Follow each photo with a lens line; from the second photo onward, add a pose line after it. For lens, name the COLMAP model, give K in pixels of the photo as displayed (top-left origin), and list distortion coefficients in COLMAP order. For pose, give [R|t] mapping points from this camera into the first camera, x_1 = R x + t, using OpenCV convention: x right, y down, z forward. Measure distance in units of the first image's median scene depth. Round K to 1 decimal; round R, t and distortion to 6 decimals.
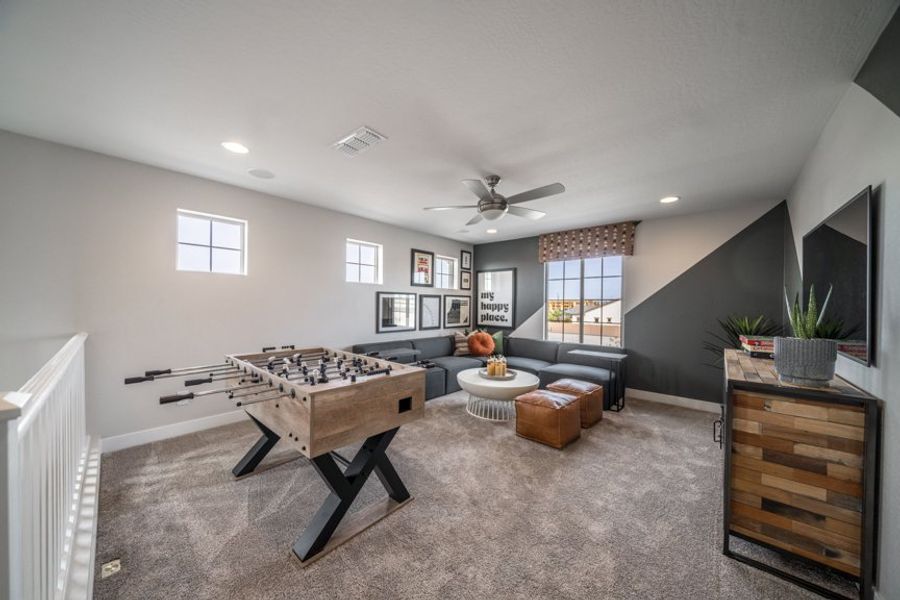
lens RADIAL K [[310.5, 0, 444.6], [0, 310.5, 303.2], [0, 0, 1]] dist [0.002164, 0.000043]
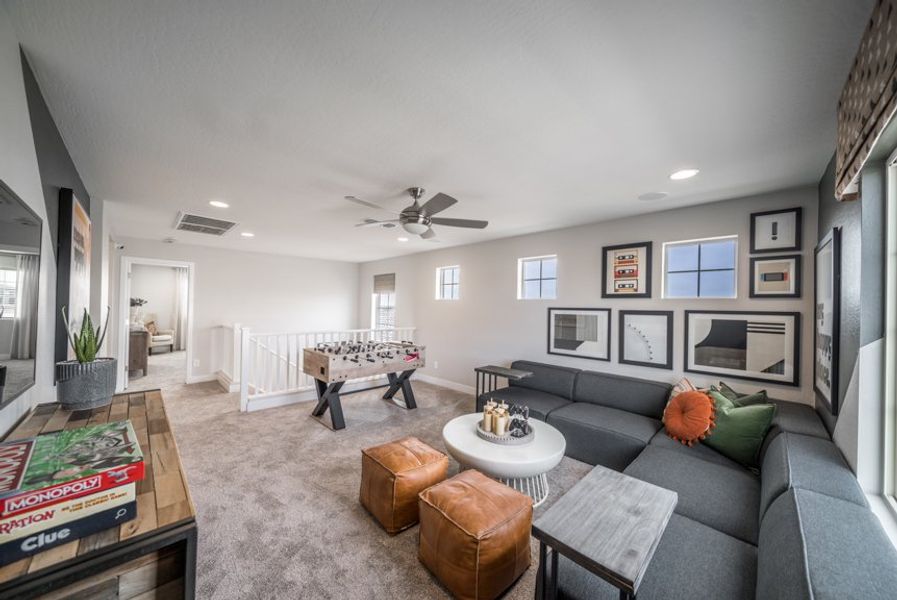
lens RADIAL K [[309.4, 0, 445.4], [0, 309.4, 302.5], [0, 0, 1]] dist [0.002164, 0.000043]
pose [[-0.050354, -0.022079, -0.998487, 0.595253], [-0.012052, 0.999696, -0.021497, -0.024810], [0.998659, 0.010952, -0.050605, 0.629889]]
